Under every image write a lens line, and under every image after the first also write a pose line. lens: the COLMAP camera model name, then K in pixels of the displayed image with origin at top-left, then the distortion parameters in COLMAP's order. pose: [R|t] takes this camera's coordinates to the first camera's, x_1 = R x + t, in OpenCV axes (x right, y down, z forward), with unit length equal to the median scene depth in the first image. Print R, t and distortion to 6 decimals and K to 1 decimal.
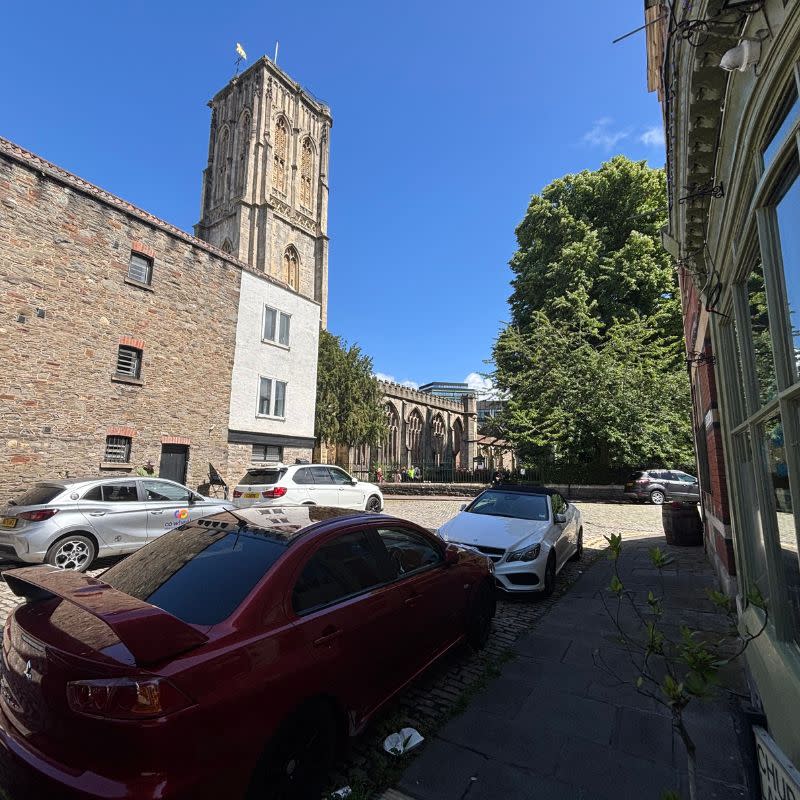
lens RADIAL K [[421.2, 0, 391.6], [0, 421.2, 394.2], [0, 0, 1]] dist [-0.002148, 0.000600]
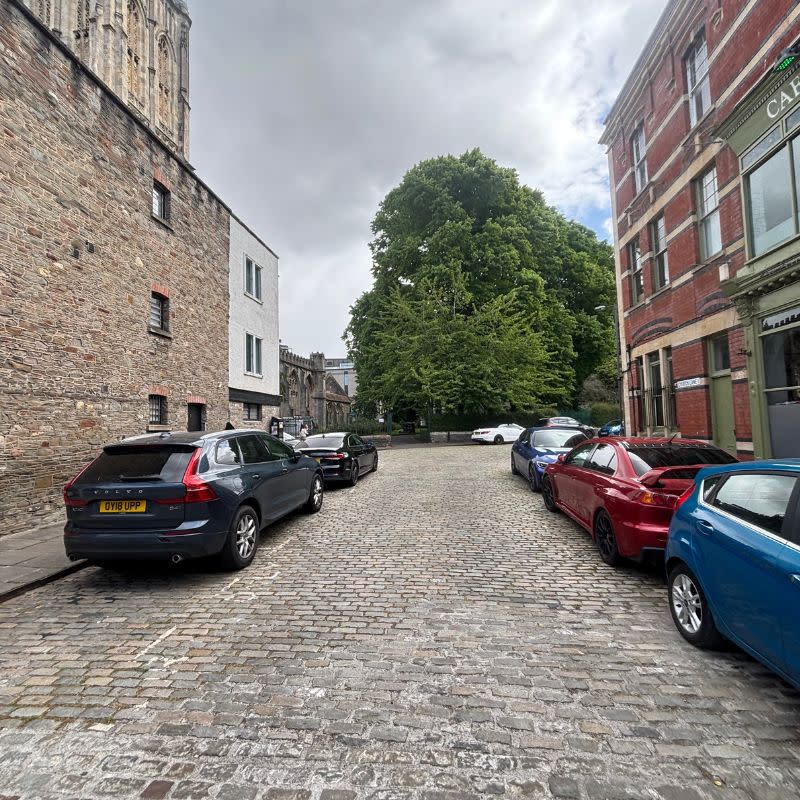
lens RADIAL K [[421.2, 0, 391.6], [0, 421.2, 394.2], [0, 0, 1]] dist [-0.002148, 0.000600]
pose [[0.899141, -0.010434, 0.437534, -0.426187], [-0.034093, 0.995008, 0.093788, -0.003005], [-0.436329, -0.099246, 0.894297, -0.013533]]
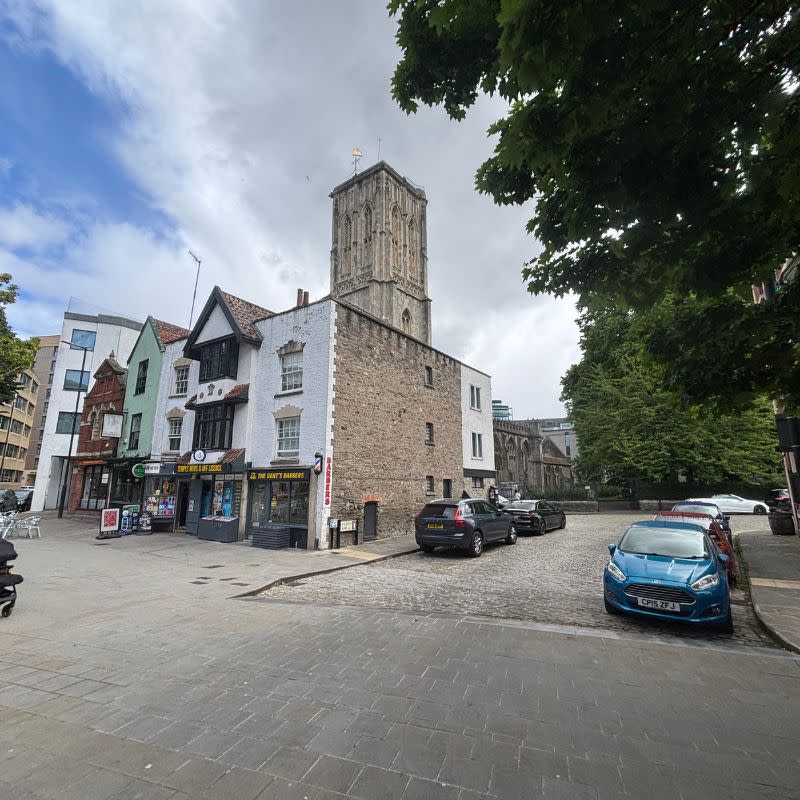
lens RADIAL K [[413.4, 0, 400.0], [0, 413.4, 400.0], [0, 0, 1]] dist [0.026004, -0.000403]
pose [[0.998595, -0.027814, -0.045108, -0.492311], [0.026510, 0.999220, -0.029255, -0.119303], [0.045887, 0.028018, 0.998554, -0.508118]]
